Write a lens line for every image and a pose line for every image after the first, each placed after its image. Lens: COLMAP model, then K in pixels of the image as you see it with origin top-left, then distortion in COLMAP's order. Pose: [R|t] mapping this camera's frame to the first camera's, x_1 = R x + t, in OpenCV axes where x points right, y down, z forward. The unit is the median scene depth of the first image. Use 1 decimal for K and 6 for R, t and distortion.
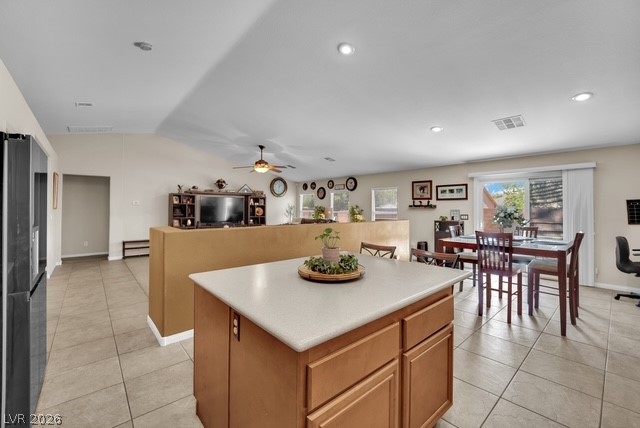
lens RADIAL K [[262.6, 0, 323.6], [0, 262.6, 208.3], [0, 0, 1]] dist [-0.032912, 0.002989]
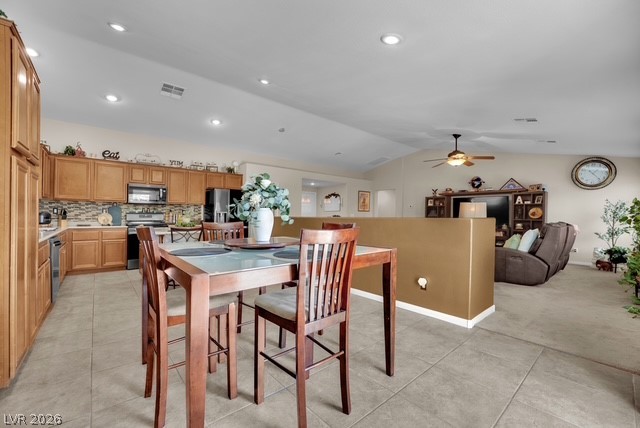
lens RADIAL K [[262.6, 0, 312.8], [0, 262.6, 213.9], [0, 0, 1]] dist [-0.032912, 0.002989]
pose [[-0.036763, -0.008219, -0.999290, 0.623693], [-0.004895, 0.999956, -0.008045, 0.030596], [0.999312, 0.004596, -0.036802, 0.564599]]
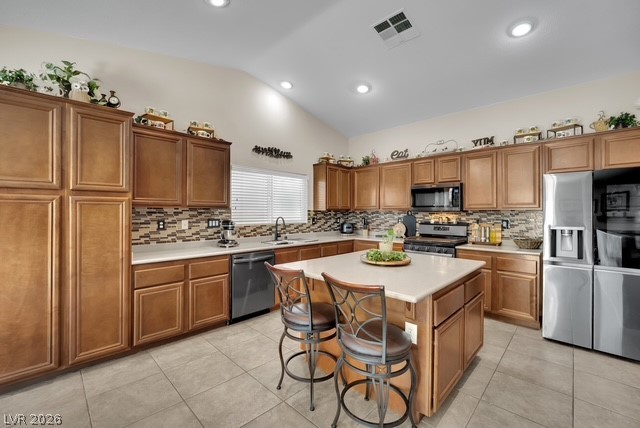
lens RADIAL K [[262.6, 0, 323.0], [0, 262.6, 211.3], [0, 0, 1]] dist [-0.032912, 0.002989]
pose [[-0.996740, -0.006212, -0.080438, 0.106059], [-0.005505, 0.999944, -0.009005, 0.000054], [0.080489, -0.008533, -0.996719, 0.567156]]
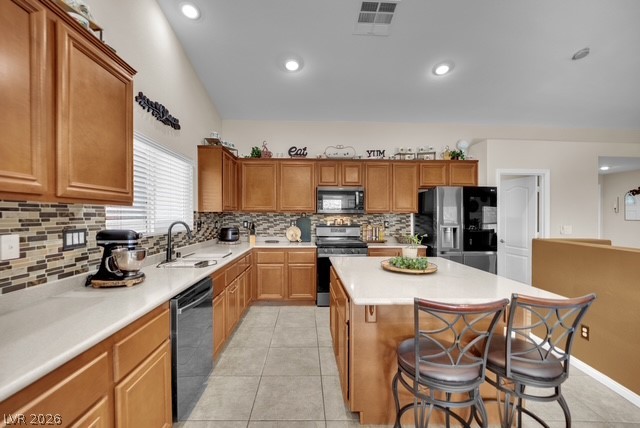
lens RADIAL K [[262.6, 0, 311.0], [0, 262.6, 219.8], [0, 0, 1]] dist [-0.032912, 0.002989]
pose [[-0.656800, 0.007149, -0.754031, 0.307126], [-0.002438, 0.999930, 0.011604, 0.000772], [0.754061, 0.009460, -0.656736, 0.347453]]
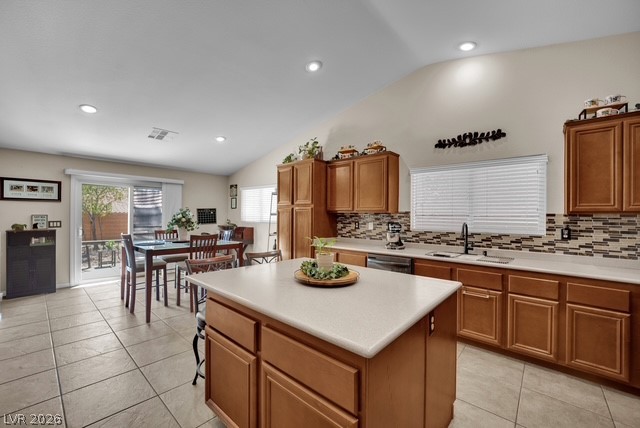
lens RADIAL K [[262.6, 0, 319.1], [0, 262.6, 216.4], [0, 0, 1]] dist [-0.032912, 0.002989]
pose [[-0.122998, -0.009288, 0.992363, -0.256312], [-0.011667, 0.999901, 0.007913, -0.003874], [-0.992338, -0.010604, -0.123094, 0.274999]]
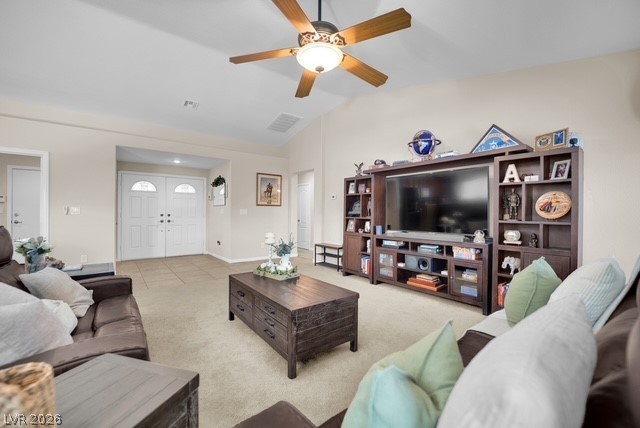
lens RADIAL K [[262.6, 0, 316.6], [0, 262.6, 208.5], [0, 0, 1]] dist [-0.032912, 0.002989]
pose [[-0.032449, -0.015598, -0.999352, 0.058712], [-0.000545, 0.999878, -0.015588, 0.027473], [0.999473, 0.000038, -0.032453, 0.998799]]
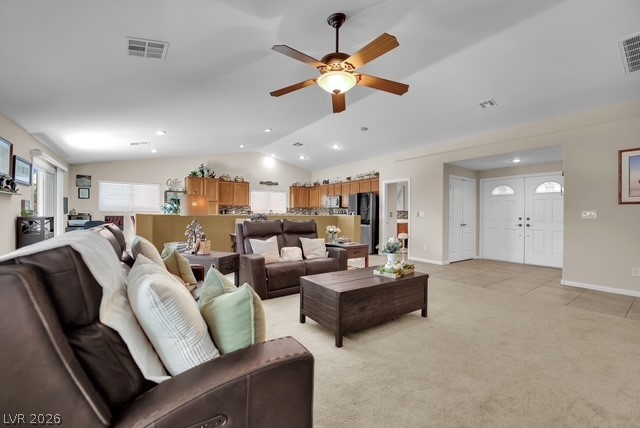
lens RADIAL K [[262.6, 0, 320.3], [0, 262.6, 210.7], [0, 0, 1]] dist [-0.032912, 0.002989]
pose [[-0.993626, -0.008718, 0.112389, -0.273110], [-0.010731, 0.999792, -0.017316, 0.032352], [-0.112215, -0.018412, -0.993513, 1.358375]]
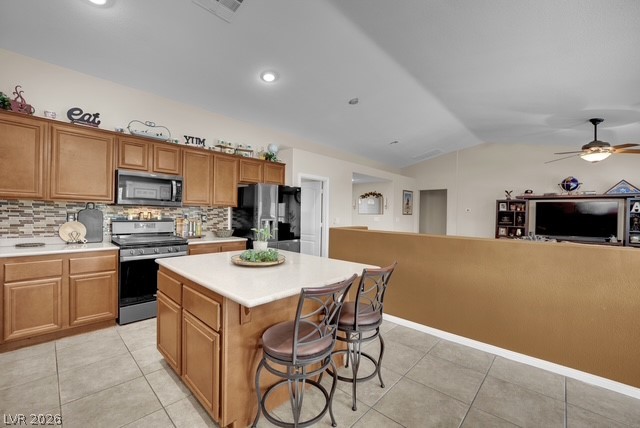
lens RADIAL K [[262.6, 0, 318.6], [0, 262.6, 213.4], [0, 0, 1]] dist [-0.032912, 0.002989]
pose [[0.085491, 0.001288, -0.996338, 0.322509], [-0.017240, 0.999851, -0.000187, 0.003637], [0.996190, 0.017193, 0.085501, 0.274526]]
